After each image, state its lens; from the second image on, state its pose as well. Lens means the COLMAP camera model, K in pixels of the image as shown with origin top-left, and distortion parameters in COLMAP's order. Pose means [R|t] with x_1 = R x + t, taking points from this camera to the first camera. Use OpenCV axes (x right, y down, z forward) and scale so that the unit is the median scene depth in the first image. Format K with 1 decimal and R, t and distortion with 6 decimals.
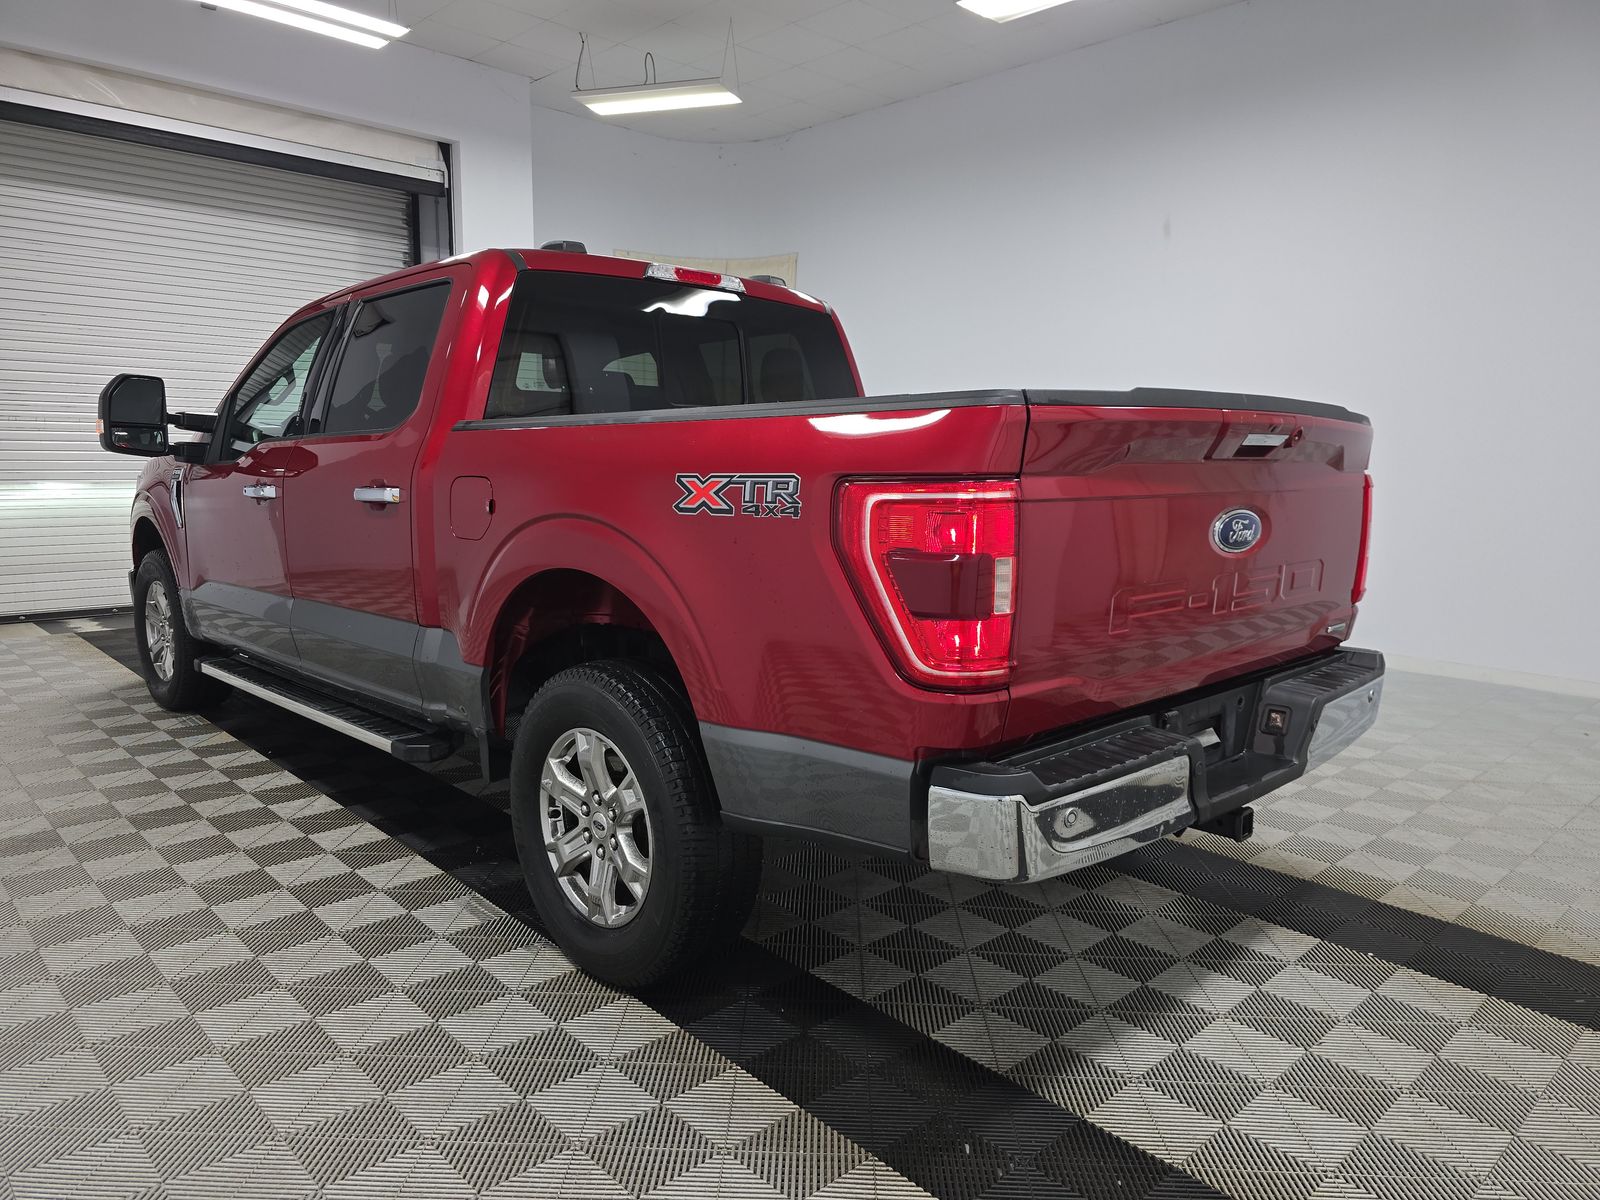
lens RADIAL K [[1061.4, 0, 800.0], [0, 1061.4, 600.0], [0, 0, 1]] dist [0.029193, 0.000129]
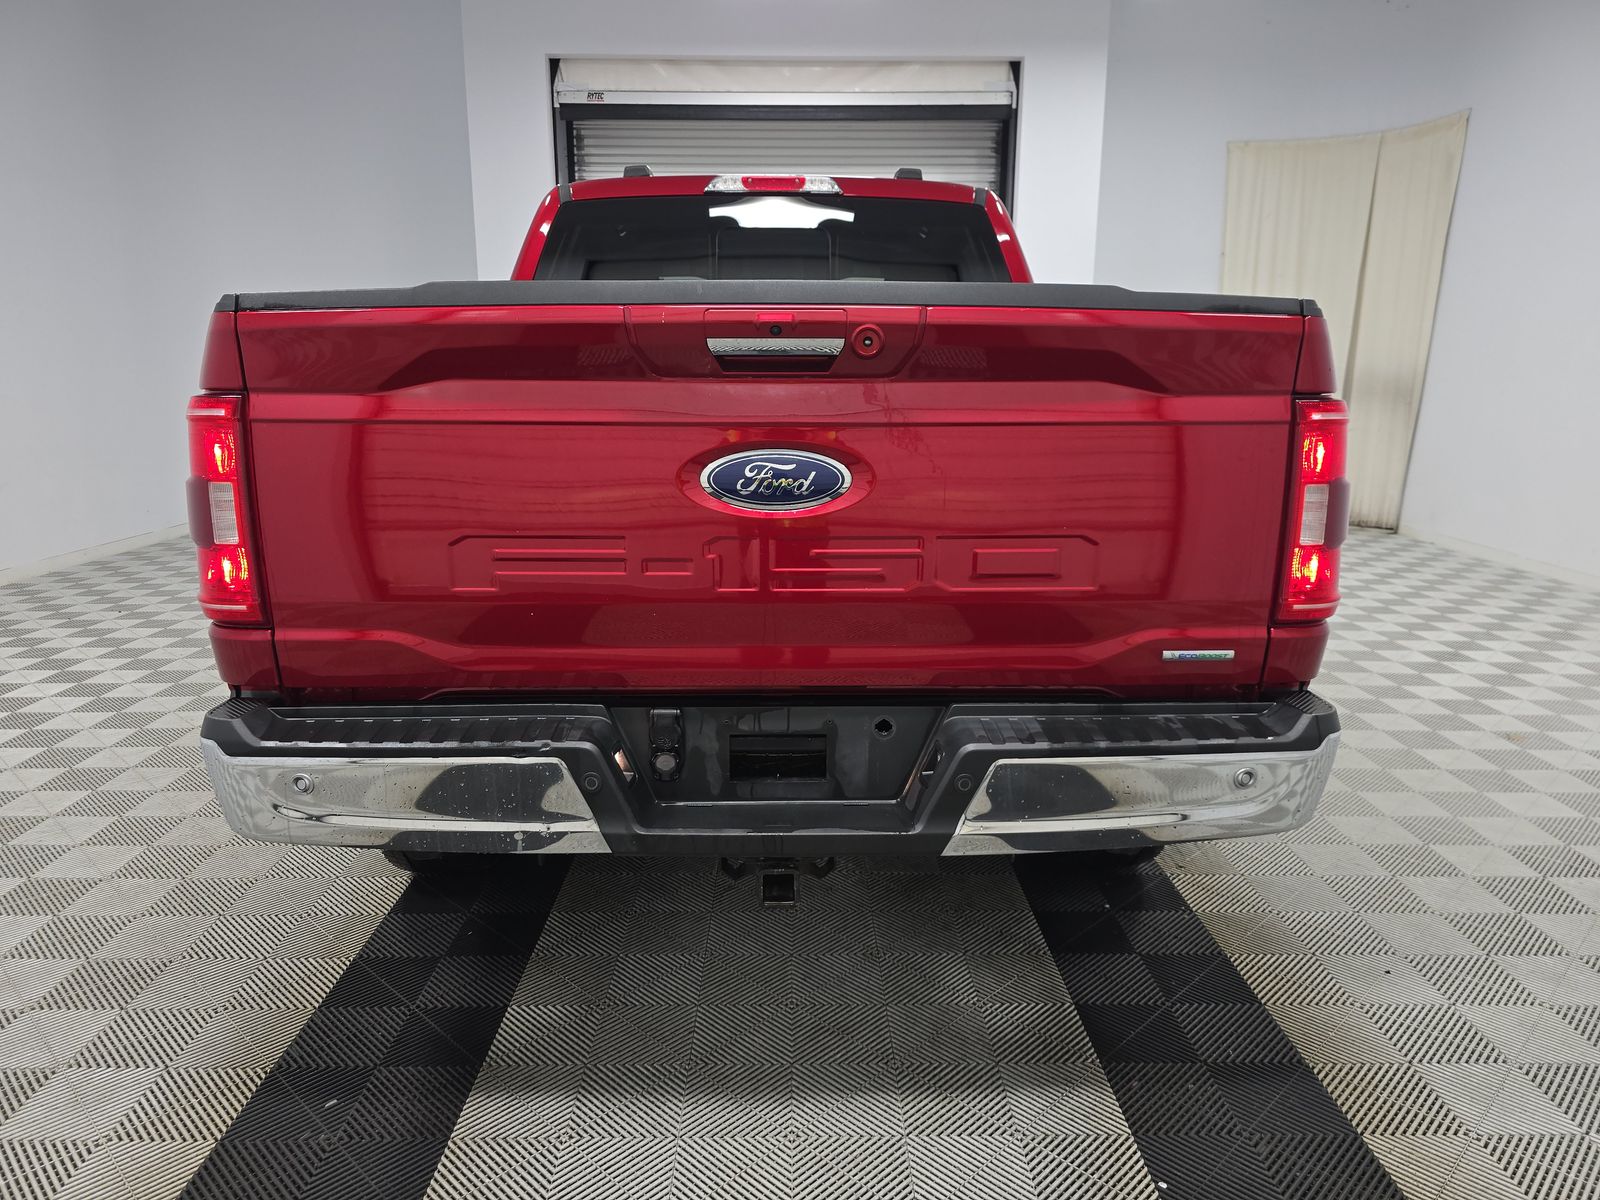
lens RADIAL K [[1061.4, 0, 800.0], [0, 1061.4, 600.0], [0, 0, 1]] dist [0.029193, 0.000129]
pose [[0.741858, 0.130330, -0.657770, 0.573257], [-0.088091, 0.991371, 0.097076, -0.034868], [0.664746, -0.014073, 0.746937, 0.310197]]
